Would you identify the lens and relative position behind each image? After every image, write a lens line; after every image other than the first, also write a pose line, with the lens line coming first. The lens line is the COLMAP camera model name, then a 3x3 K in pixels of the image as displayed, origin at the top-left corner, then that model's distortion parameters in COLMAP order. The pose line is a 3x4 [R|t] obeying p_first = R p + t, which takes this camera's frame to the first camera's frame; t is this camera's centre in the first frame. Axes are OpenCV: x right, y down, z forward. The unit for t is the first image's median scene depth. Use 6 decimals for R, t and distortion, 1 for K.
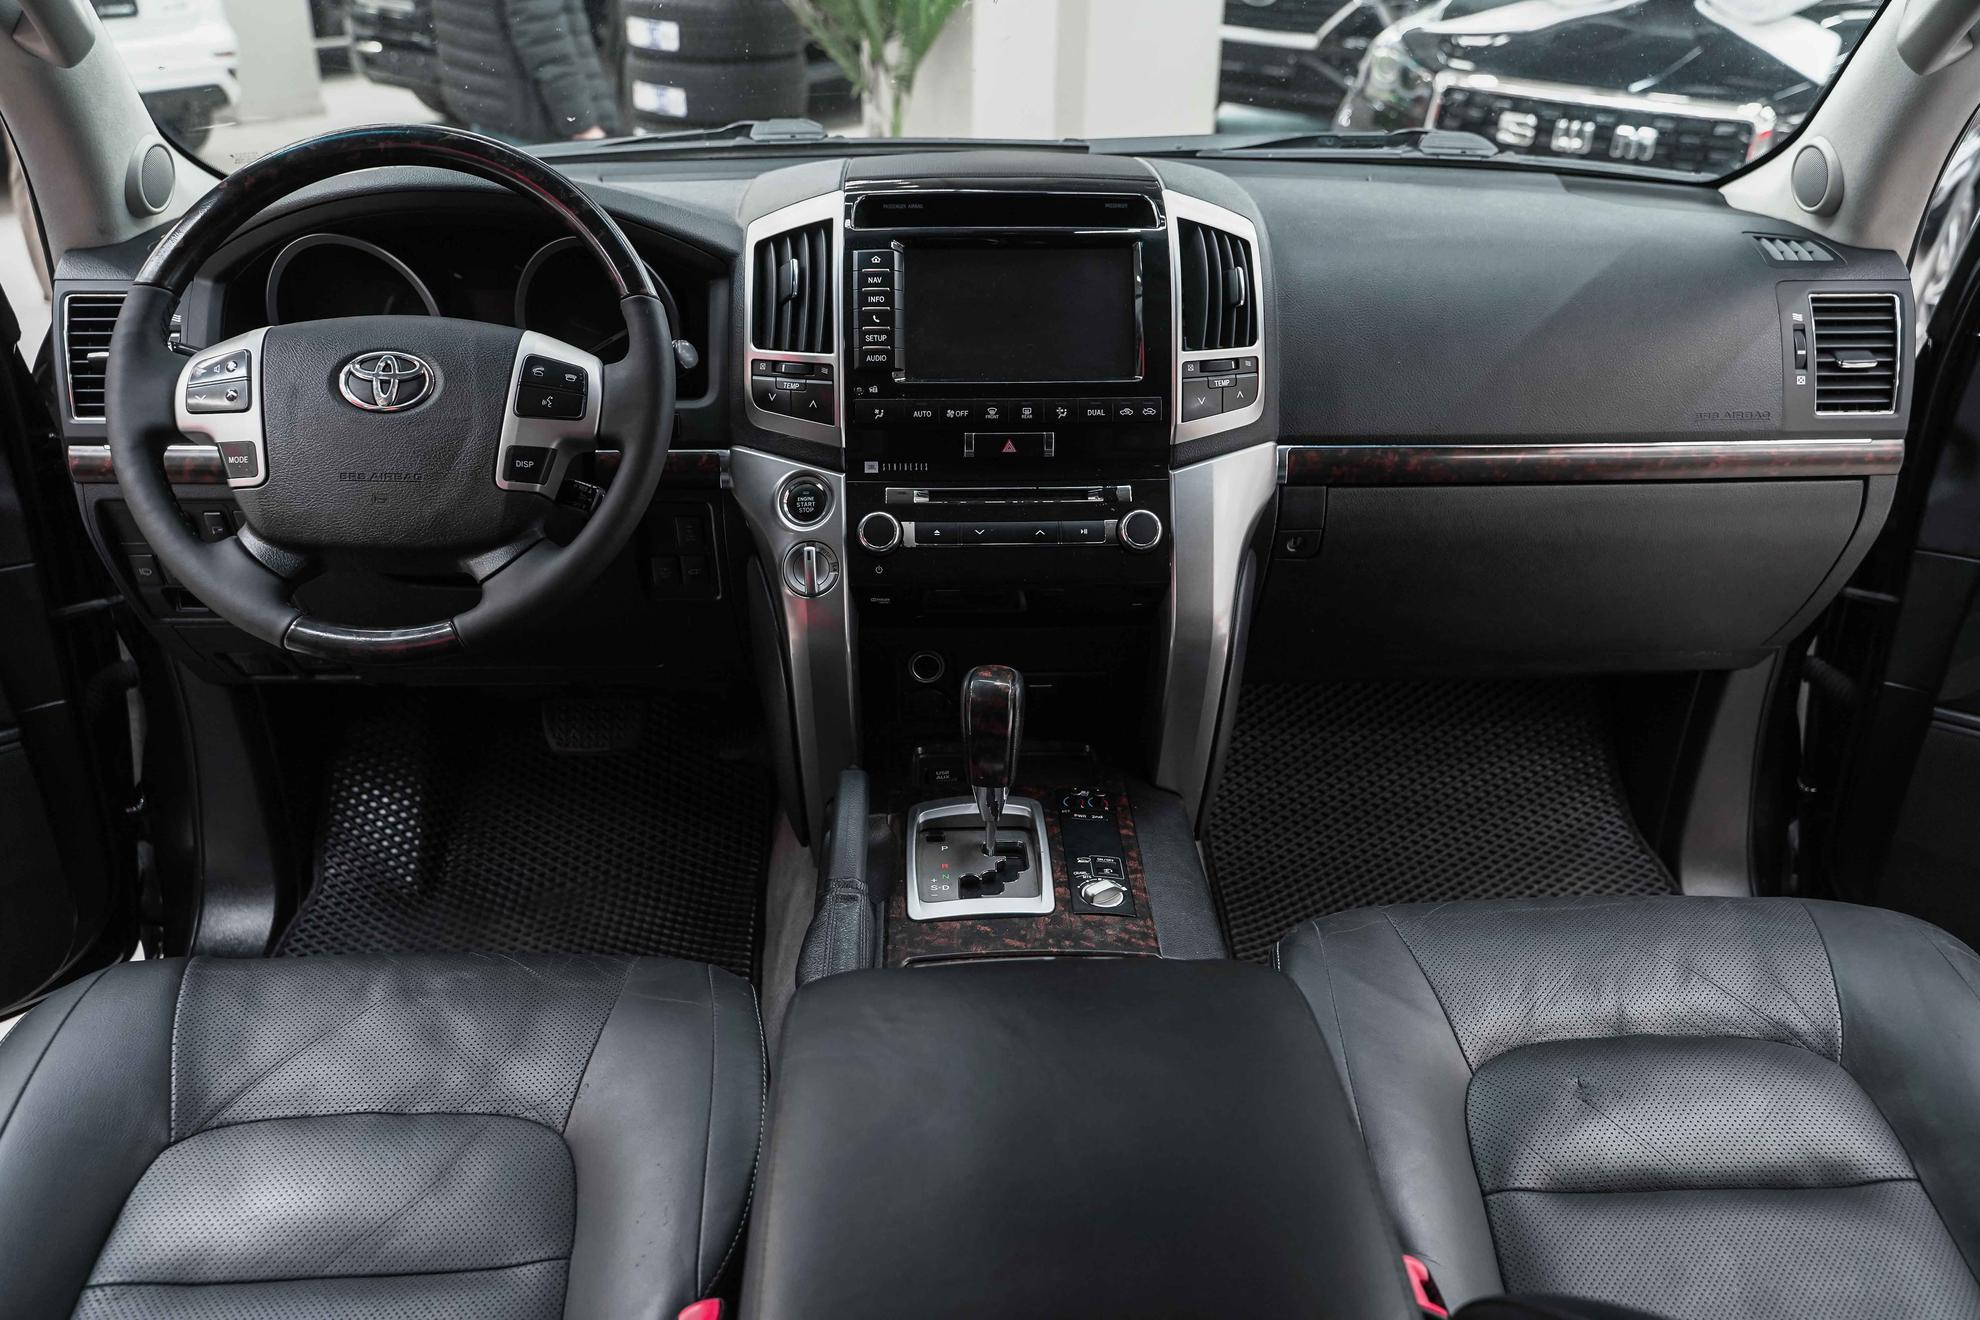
lens RADIAL K [[1617.3, 0, 990.0], [0, 1617.3, 660.0], [0, 0, 1]] dist [-0.009420, -0.005839]
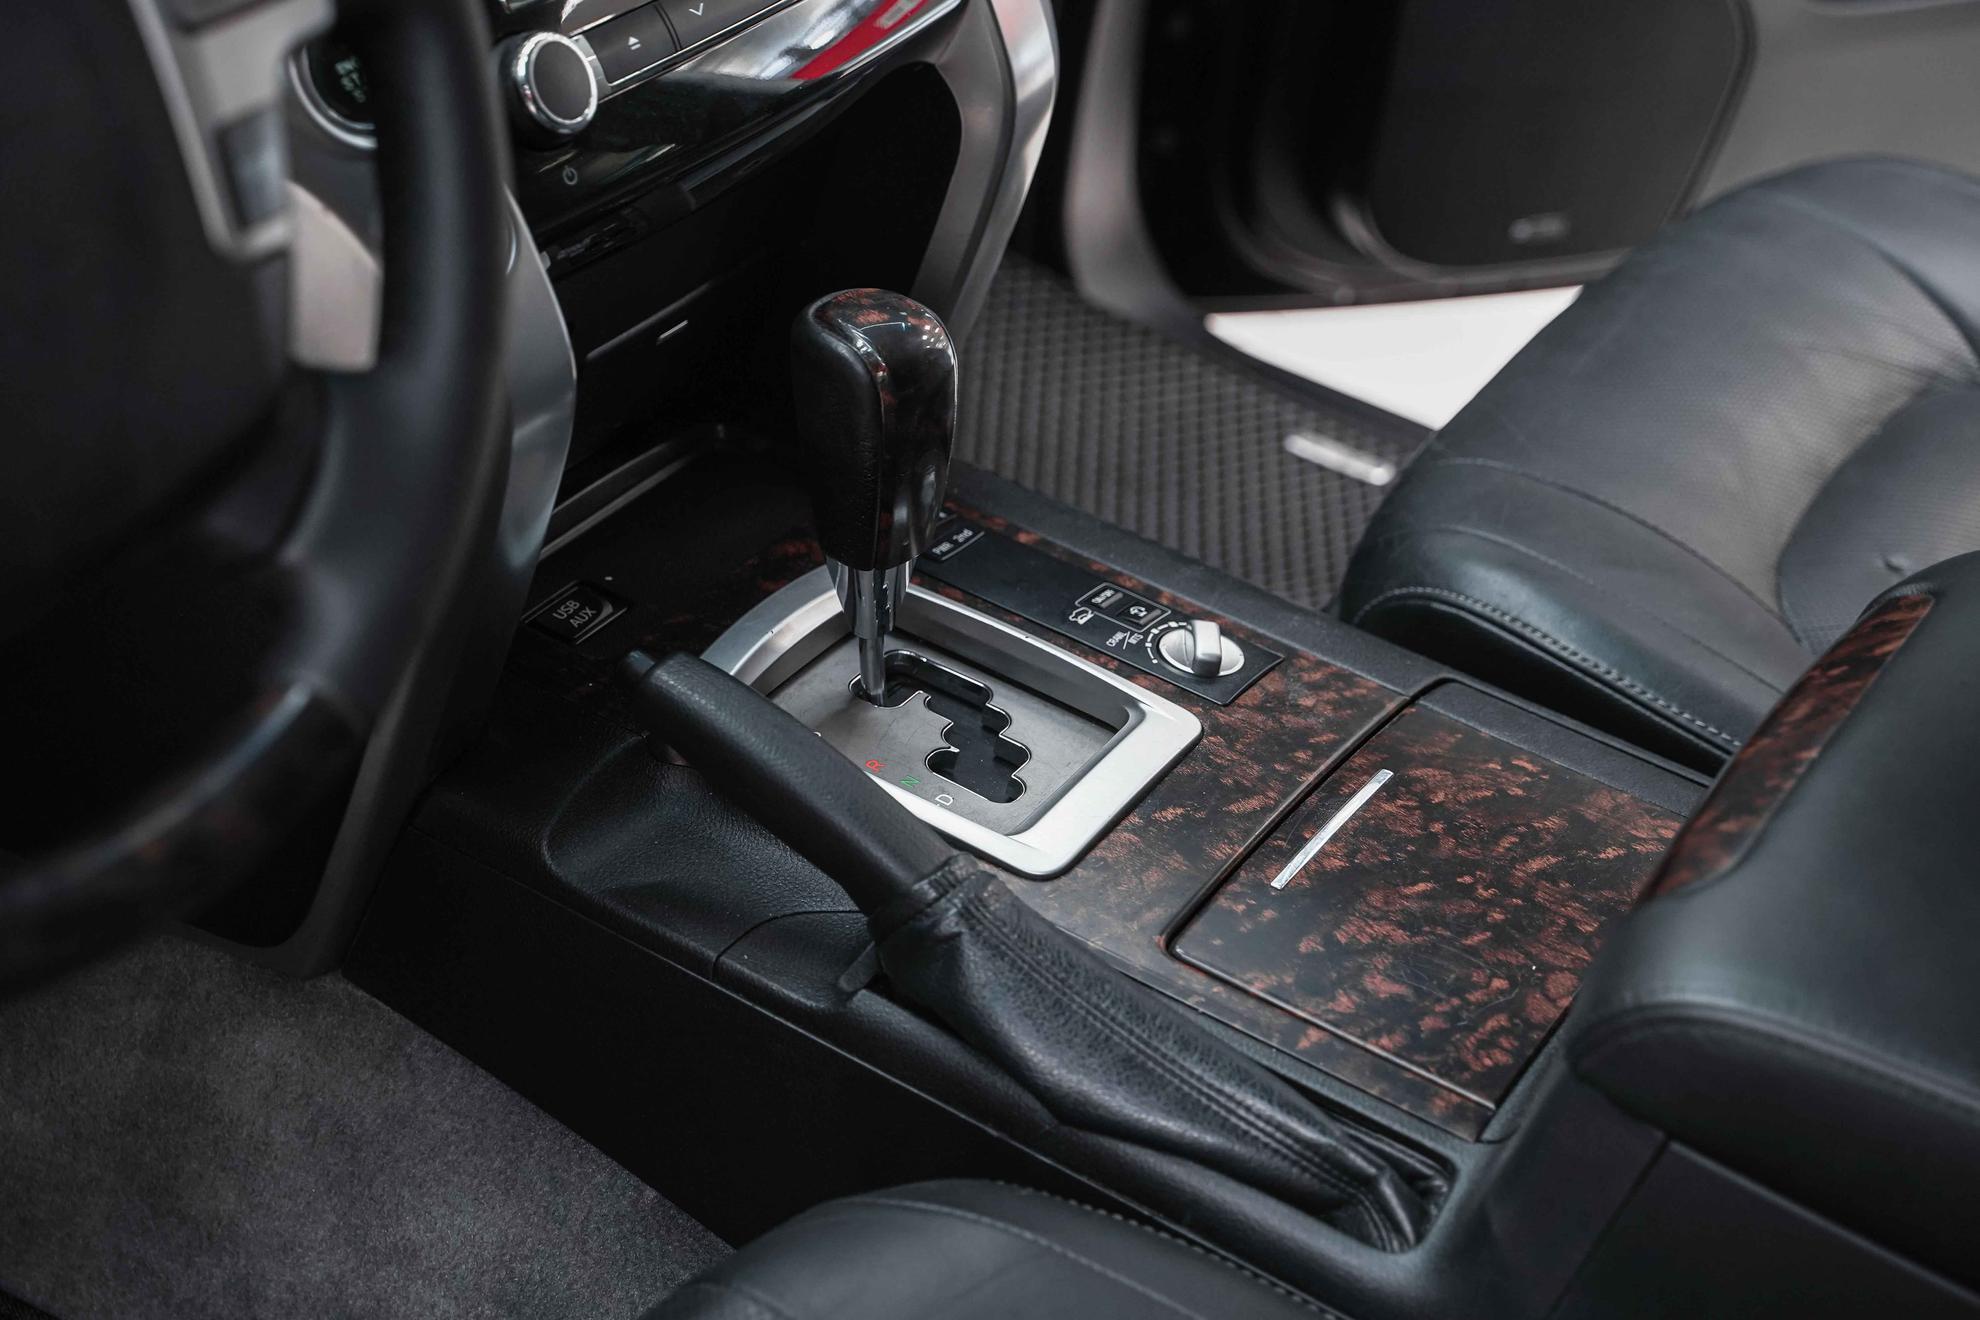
lens RADIAL K [[3357.0, 0, 990.0], [0, 3357.0, 660.0], [0, 0, 1]] dist [-0.062351, 0.069043]
pose [[0.574686, -0.431437, 0.695413, -0.629029], [0.279562, 0.902126, 0.328654, -0.189026], [-0.769143, 0.005538, 0.639052, 0.385114]]
